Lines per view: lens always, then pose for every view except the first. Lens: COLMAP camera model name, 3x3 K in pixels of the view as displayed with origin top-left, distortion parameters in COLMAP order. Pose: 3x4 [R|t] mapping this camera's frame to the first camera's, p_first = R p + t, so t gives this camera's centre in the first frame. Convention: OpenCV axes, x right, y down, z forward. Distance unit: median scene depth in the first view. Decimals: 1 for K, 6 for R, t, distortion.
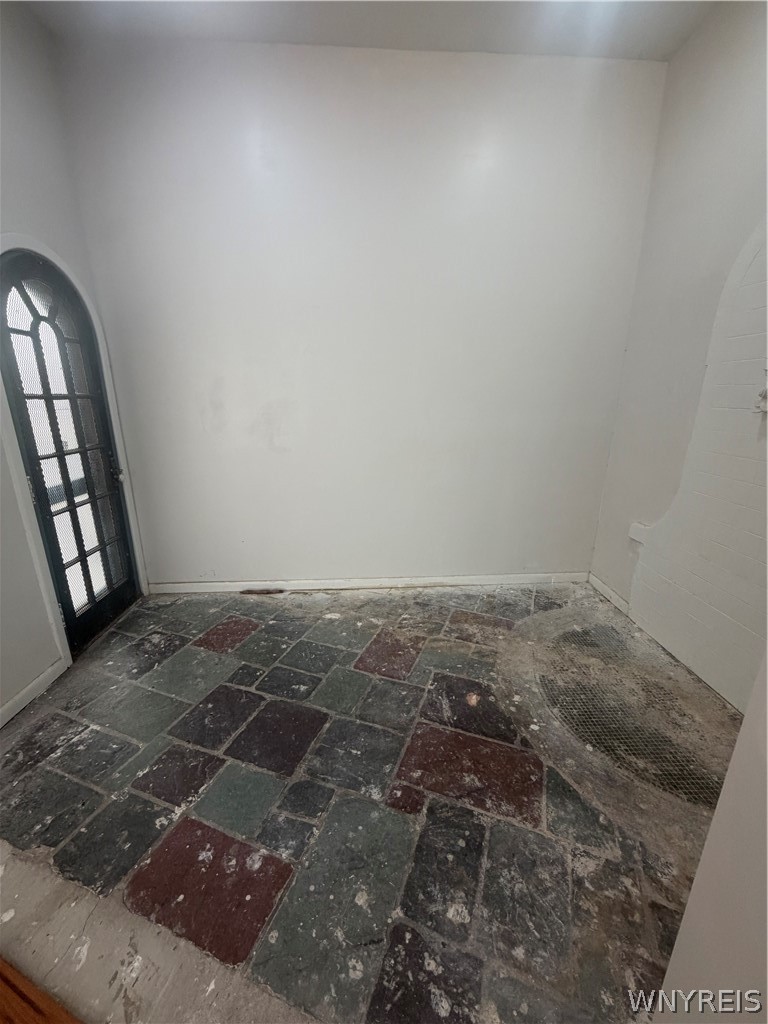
lens RADIAL K [[409.3, 0, 383.8], [0, 409.3, 512.0], [0, 0, 1]] dist [-0.000370, 0.000297]
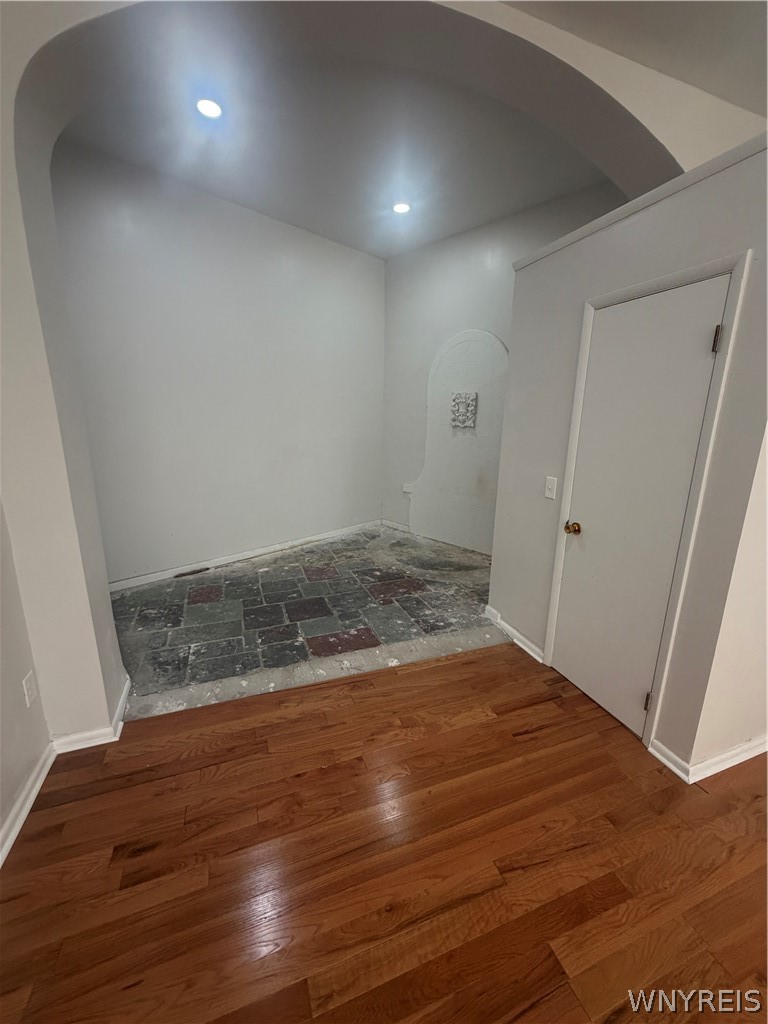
lens RADIAL K [[409.3, 0, 383.4], [0, 409.3, 512.3], [0, 0, 1]] dist [-0.000370, 0.000297]
pose [[0.746863, -0.145357, 0.648897, -0.917033], [0.173958, 0.984543, 0.020322, 0.126425], [-0.641821, 0.097703, 0.760605, -0.496821]]
